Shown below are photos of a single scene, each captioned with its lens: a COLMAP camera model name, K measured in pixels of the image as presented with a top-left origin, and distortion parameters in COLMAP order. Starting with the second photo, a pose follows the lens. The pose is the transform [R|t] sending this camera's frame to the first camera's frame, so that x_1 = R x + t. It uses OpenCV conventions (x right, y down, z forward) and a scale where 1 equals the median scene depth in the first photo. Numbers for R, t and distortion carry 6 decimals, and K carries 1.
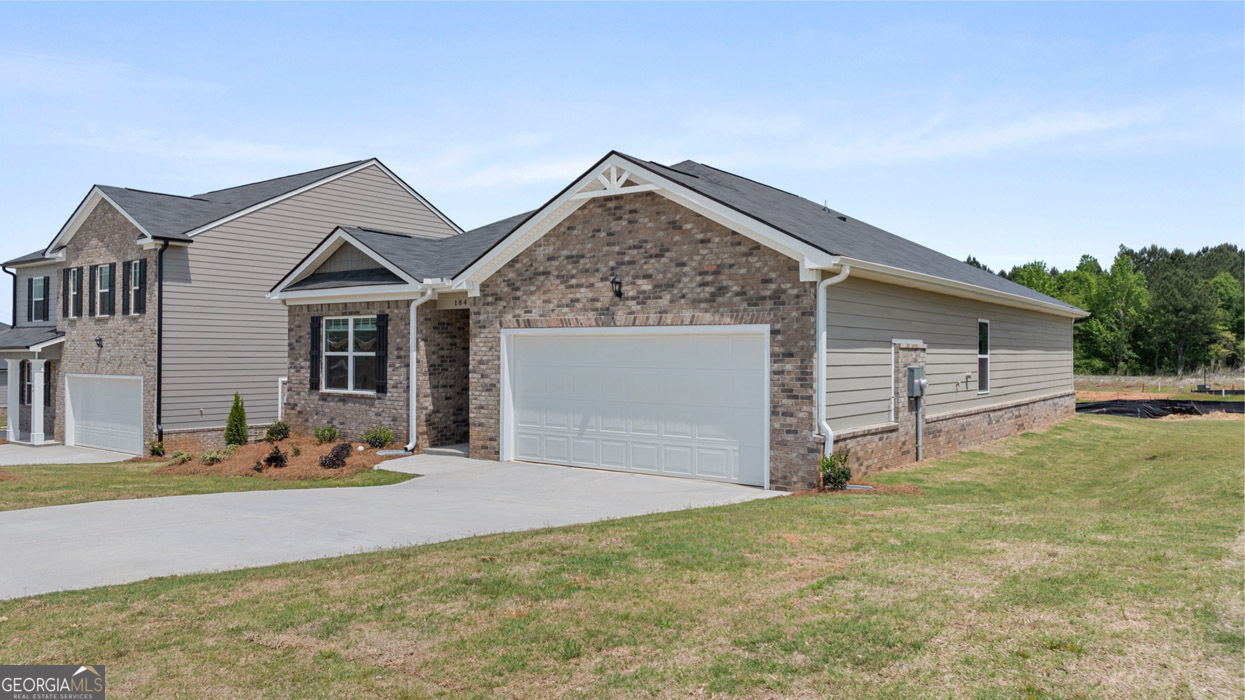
lens RADIAL K [[887.2, 0, 629.2], [0, 887.2, 351.2], [0, 0, 1]] dist [-0.014108, -0.004066]
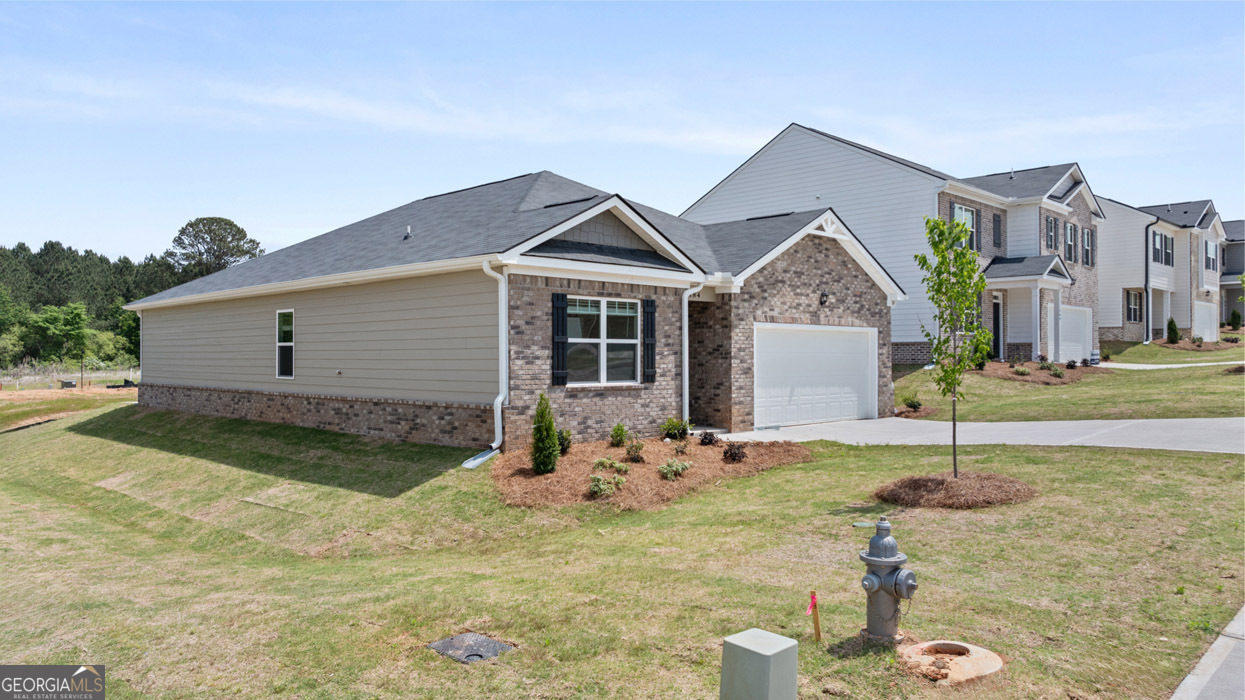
lens RADIAL K [[887.2, 0, 629.2], [0, 887.2, 351.2], [0, 0, 1]] dist [-0.014108, -0.004066]
pose [[0.146355, 0.000972, 0.989232, -1.455058], [-0.002408, 0.999997, -0.000626, 0.016893], [-0.989229, -0.002291, 0.146357, 1.050930]]
